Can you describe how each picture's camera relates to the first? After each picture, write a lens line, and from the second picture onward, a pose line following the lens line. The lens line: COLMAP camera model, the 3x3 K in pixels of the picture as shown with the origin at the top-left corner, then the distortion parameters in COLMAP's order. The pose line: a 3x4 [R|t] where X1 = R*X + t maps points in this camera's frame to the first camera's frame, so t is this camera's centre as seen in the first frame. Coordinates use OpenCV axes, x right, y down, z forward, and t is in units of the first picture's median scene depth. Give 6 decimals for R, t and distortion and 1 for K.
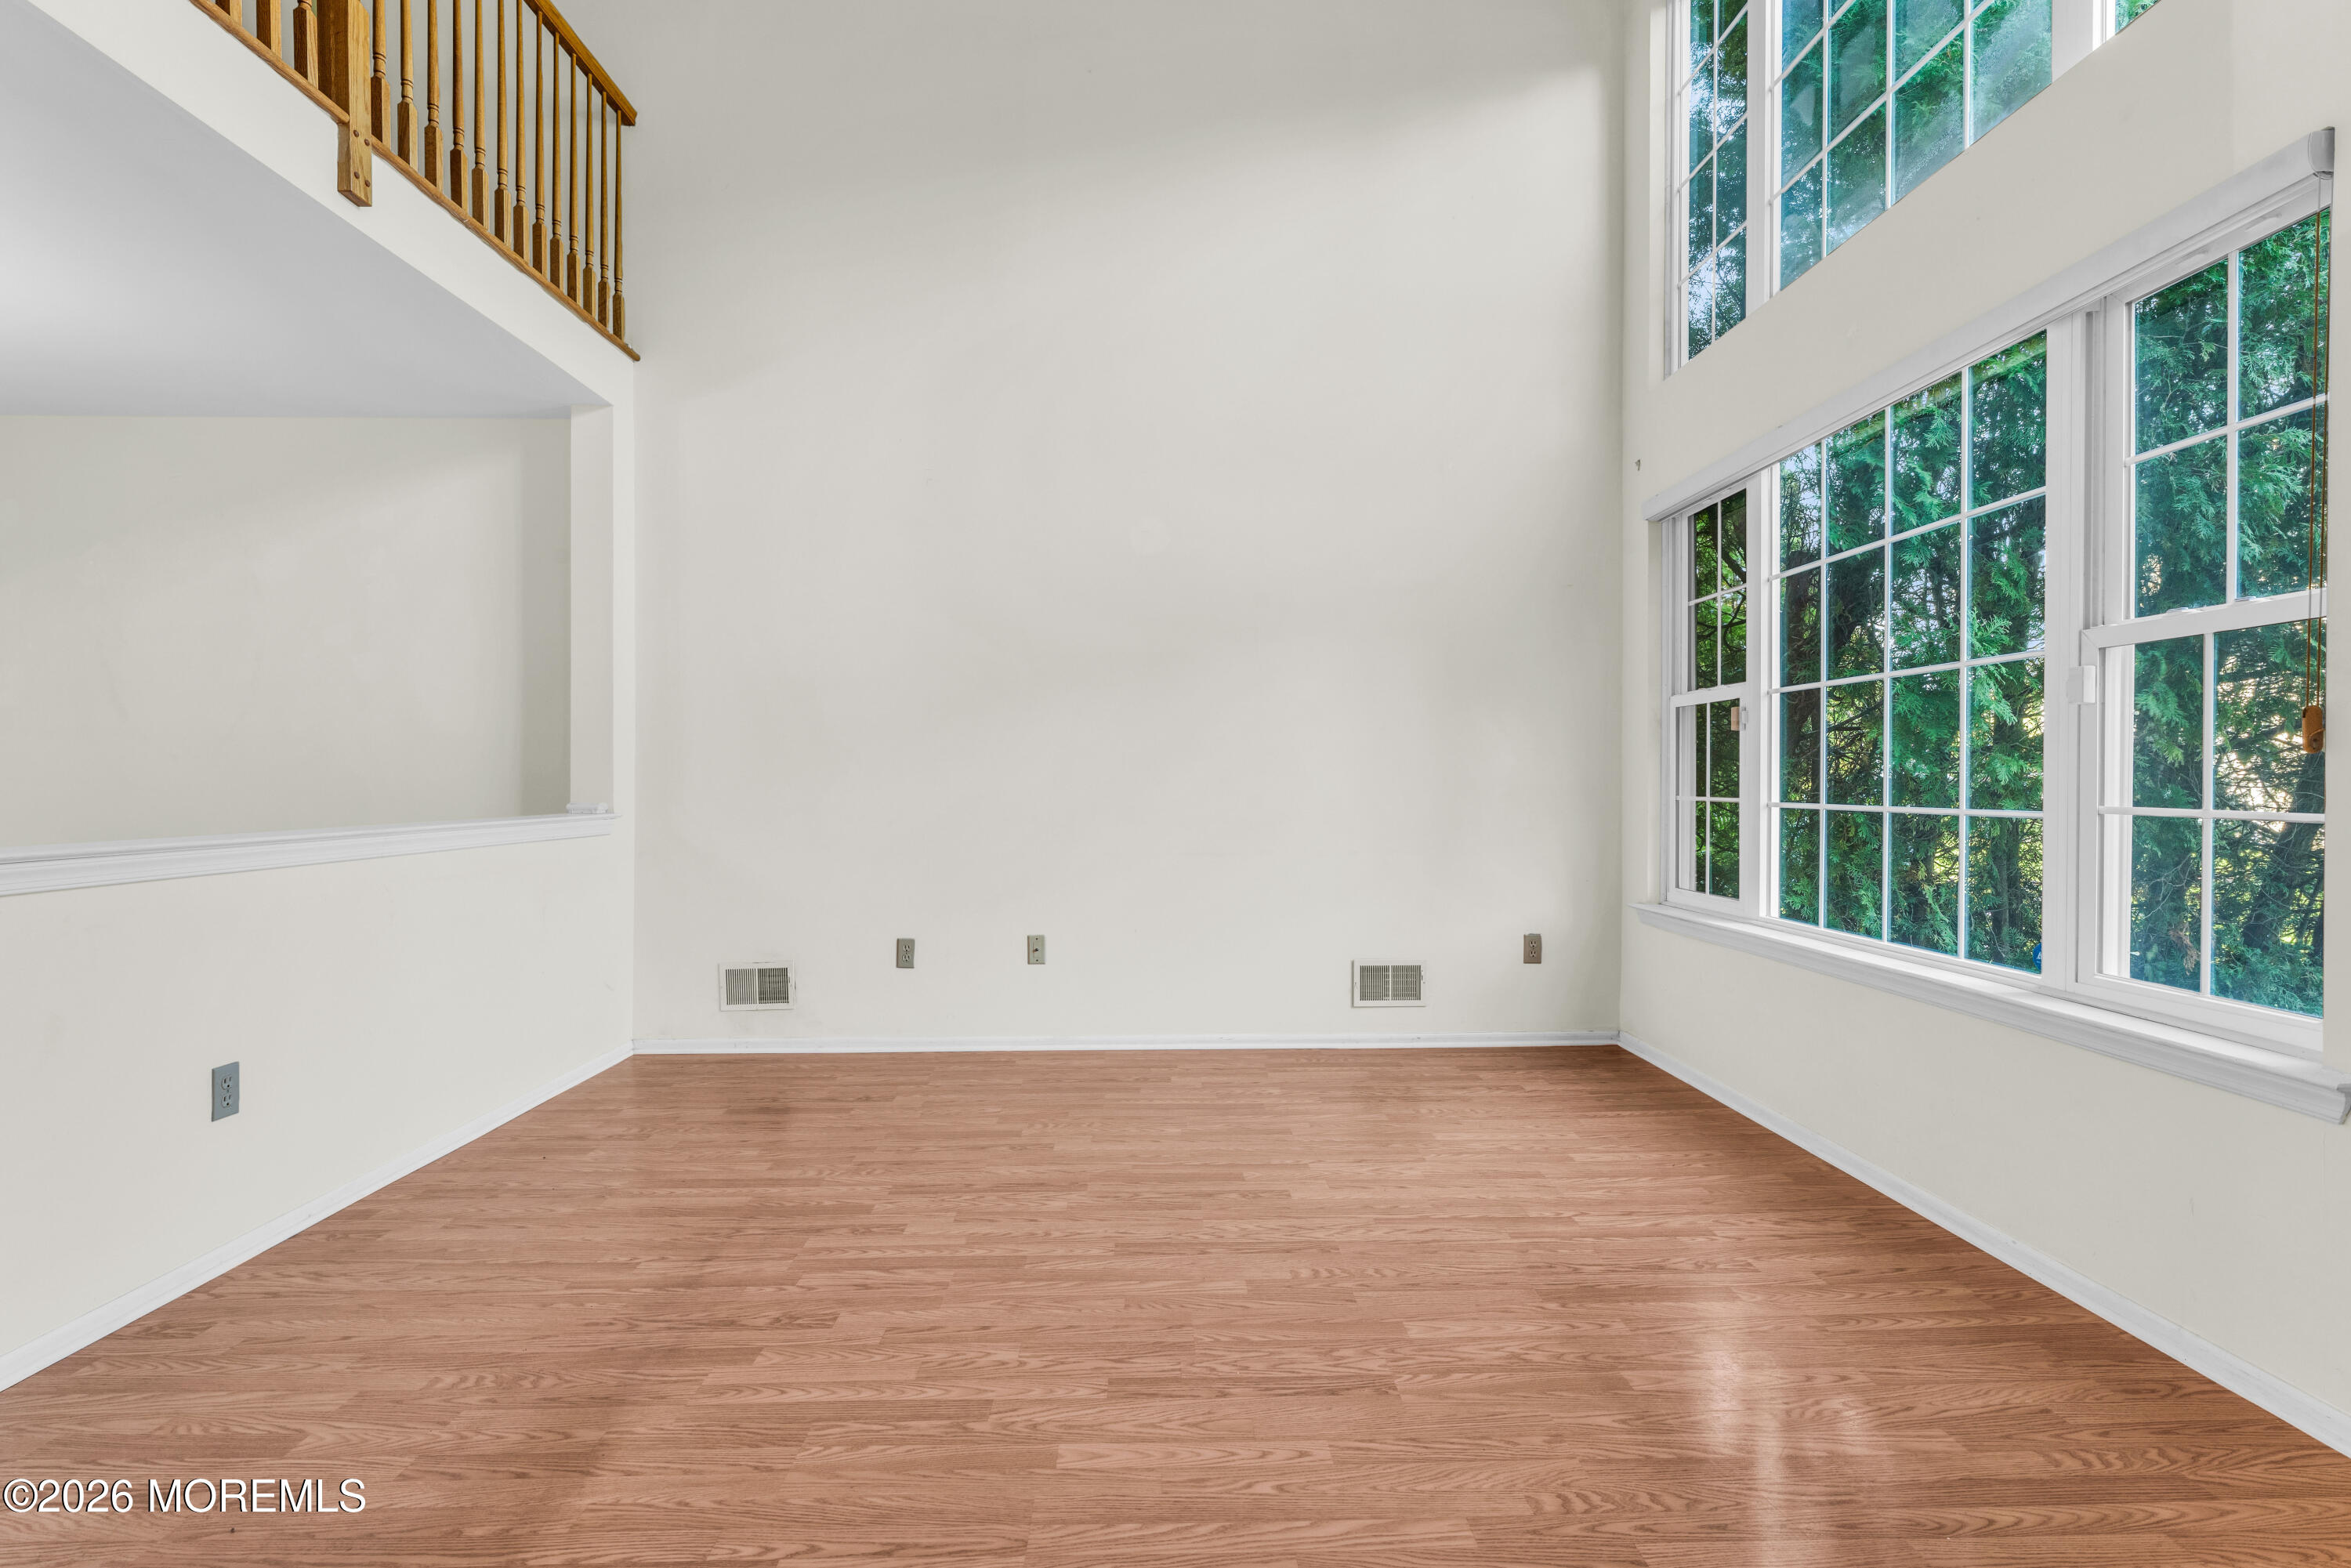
lens RADIAL K [[1115.1, 0, 1177.6], [0, 1115.1, 772.4], [0, 0, 1]] dist [-0.000914, -0.000349]
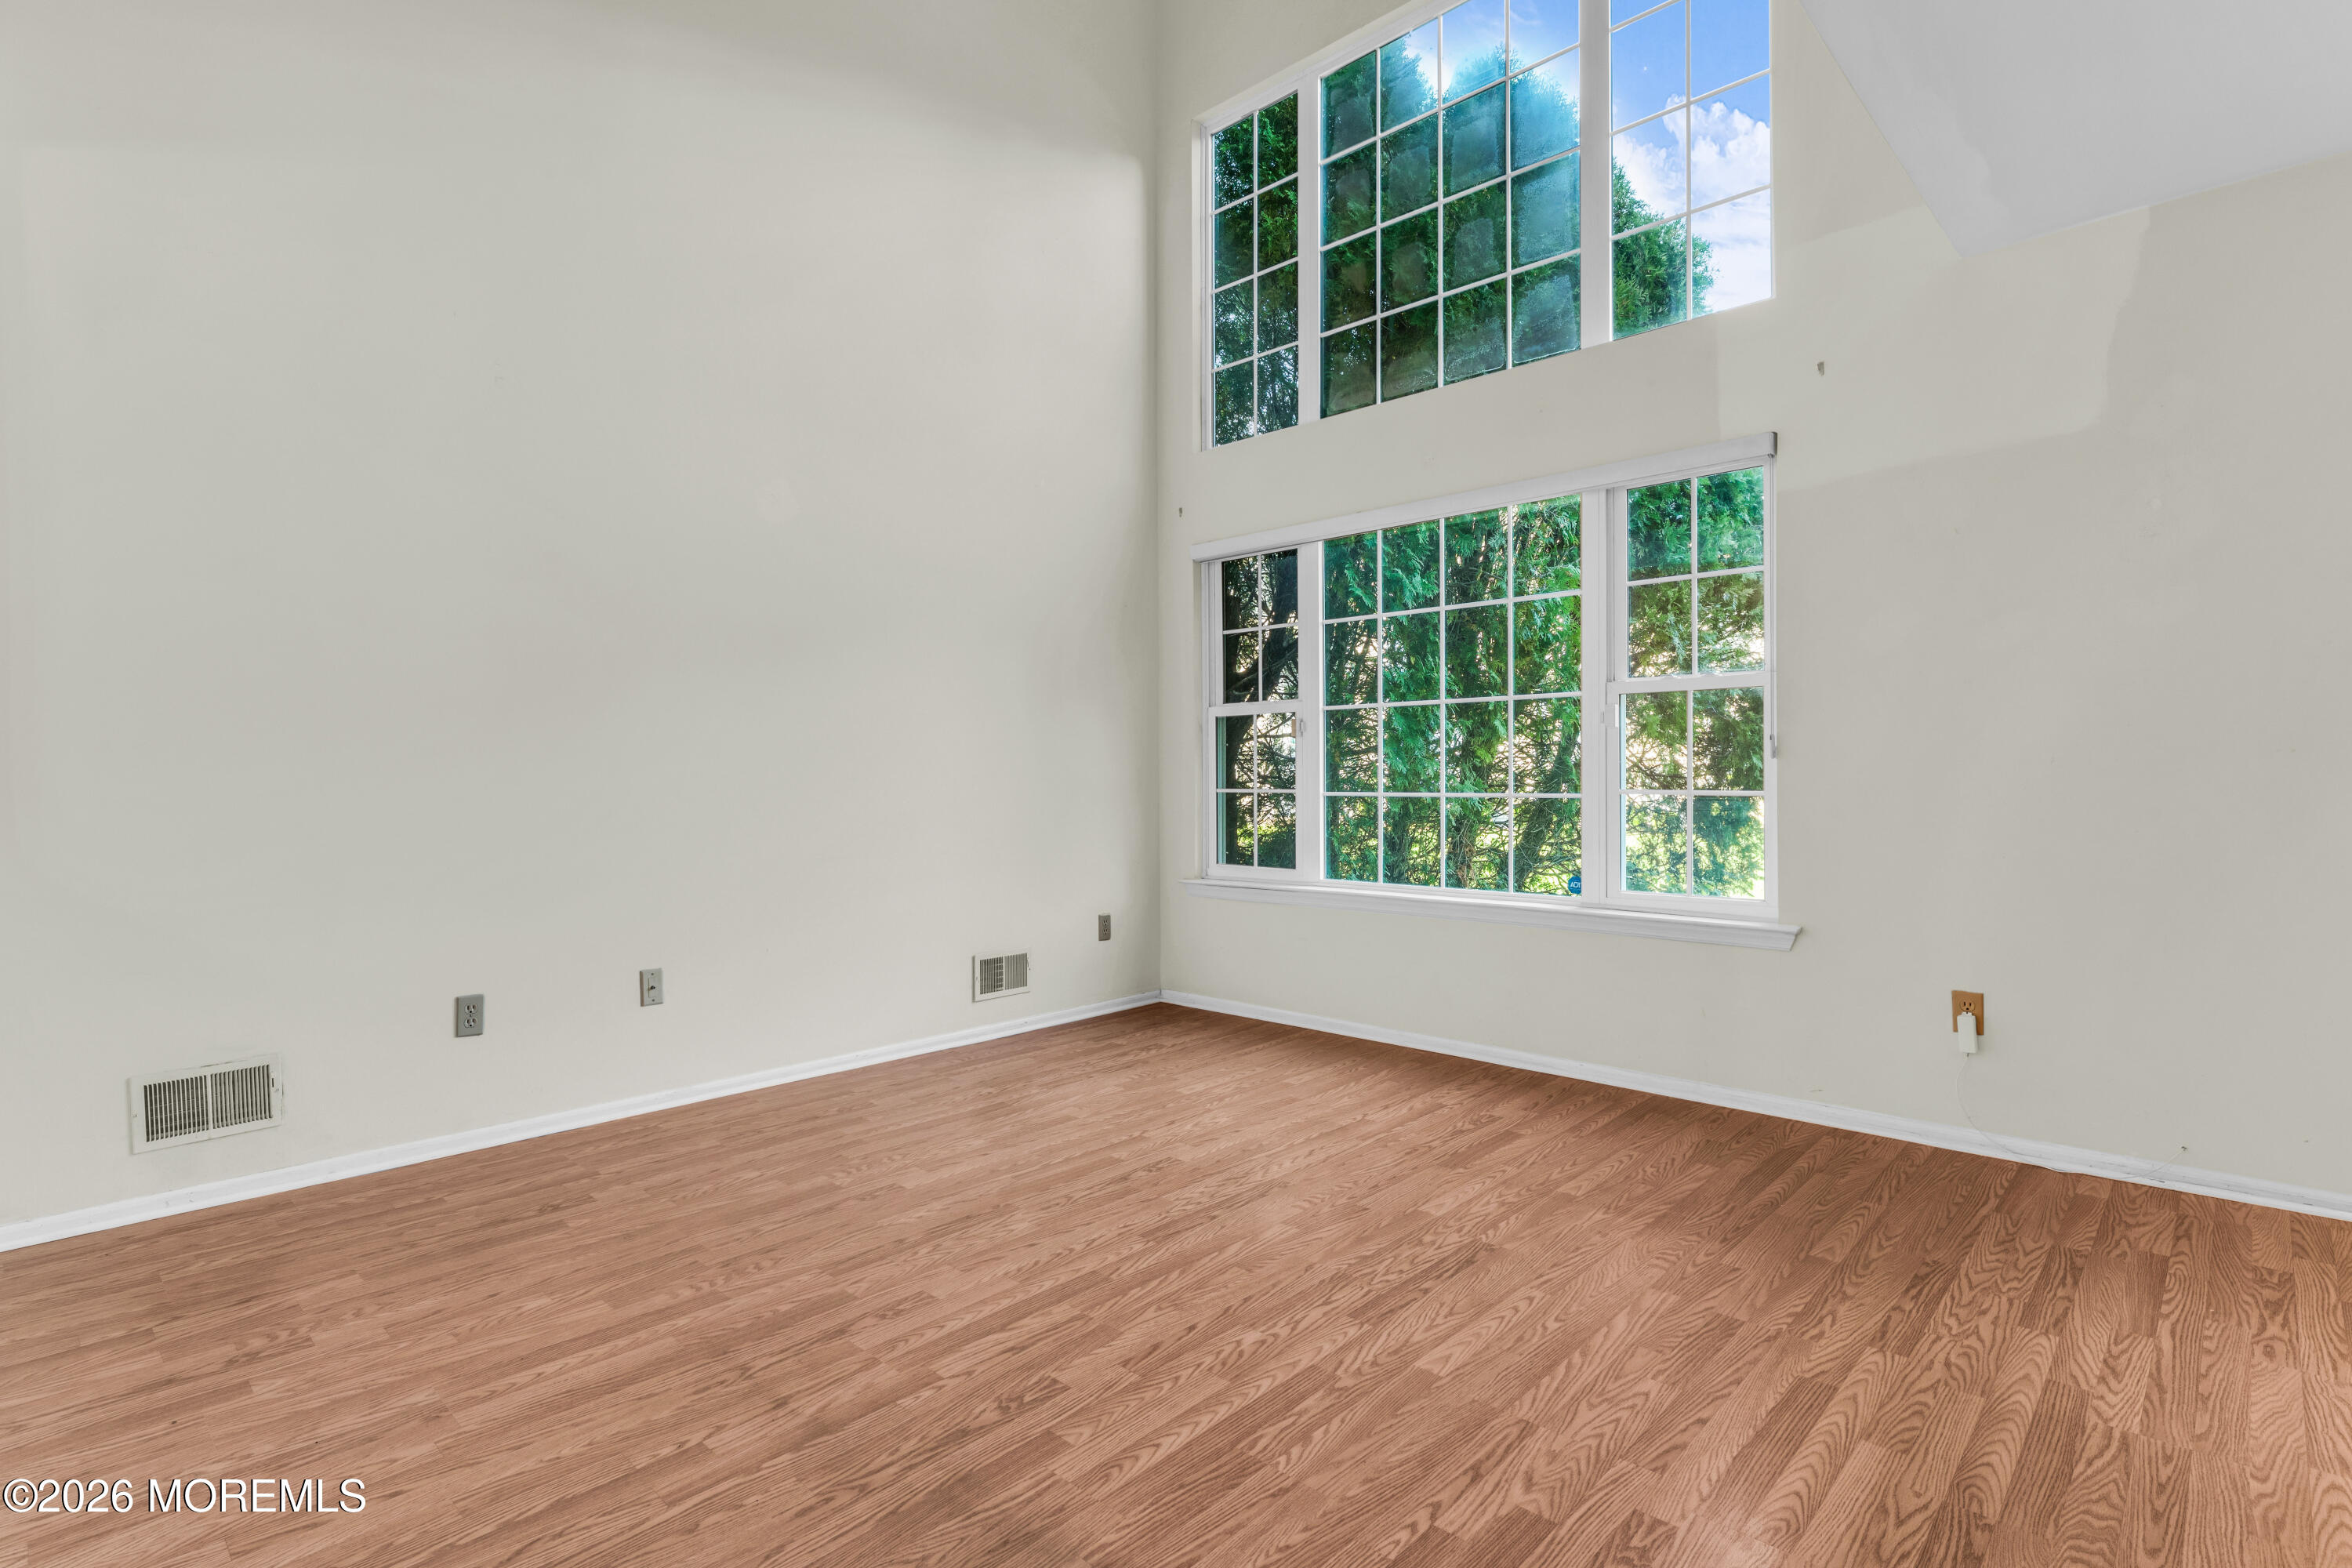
lens RADIAL K [[1129.3, 0, 1185.6], [0, 1129.3, 759.5], [0, 0, 1]] dist [-0.002174, 0.000129]
pose [[0.707974, 0.006794, 0.706206, -0.710085], [0.000434, 0.999949, -0.010055, 0.002403], [-0.706238, 0.007425, 0.707935, 0.231549]]
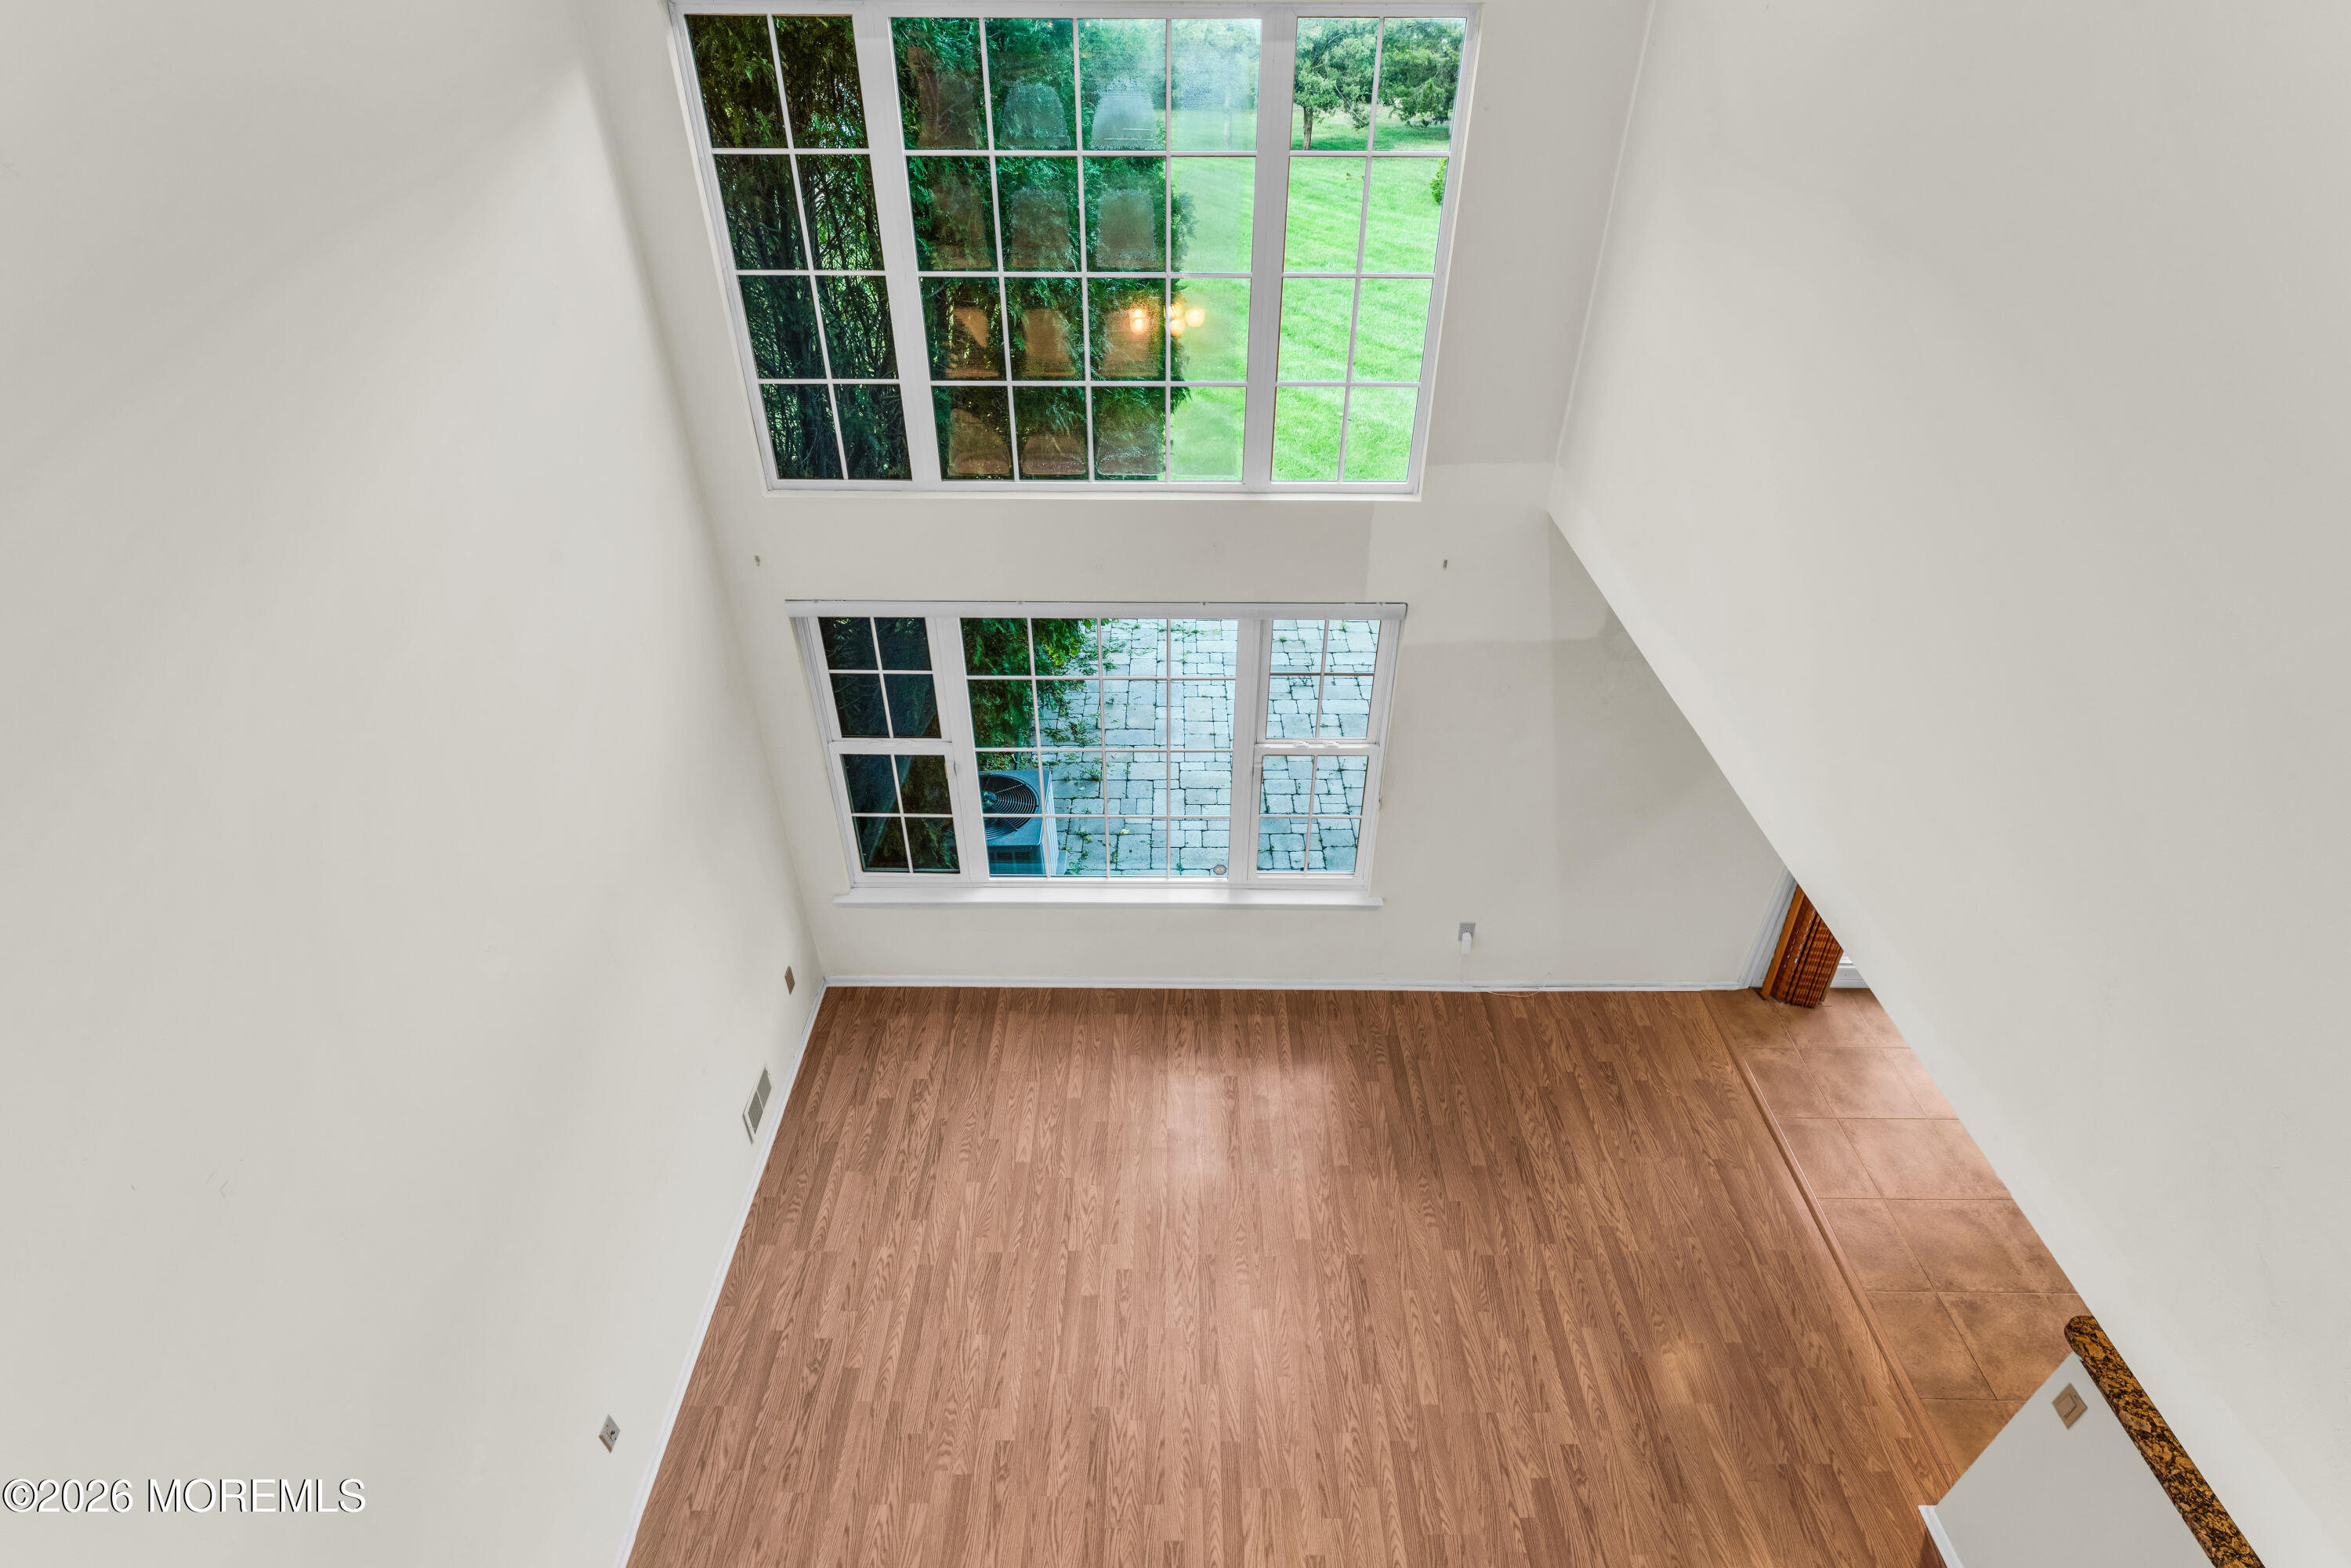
lens RADIAL K [[1115.1, 0, 1177.6], [0, 1115.1, 772.4], [0, 0, 1]] dist [-0.000914, -0.000349]
pose [[0.035390, -0.564692, 0.824542, -0.818169], [-0.005409, 0.824939, 0.565196, -1.110350], [-0.999359, -0.024463, 0.026140, 0.961025]]
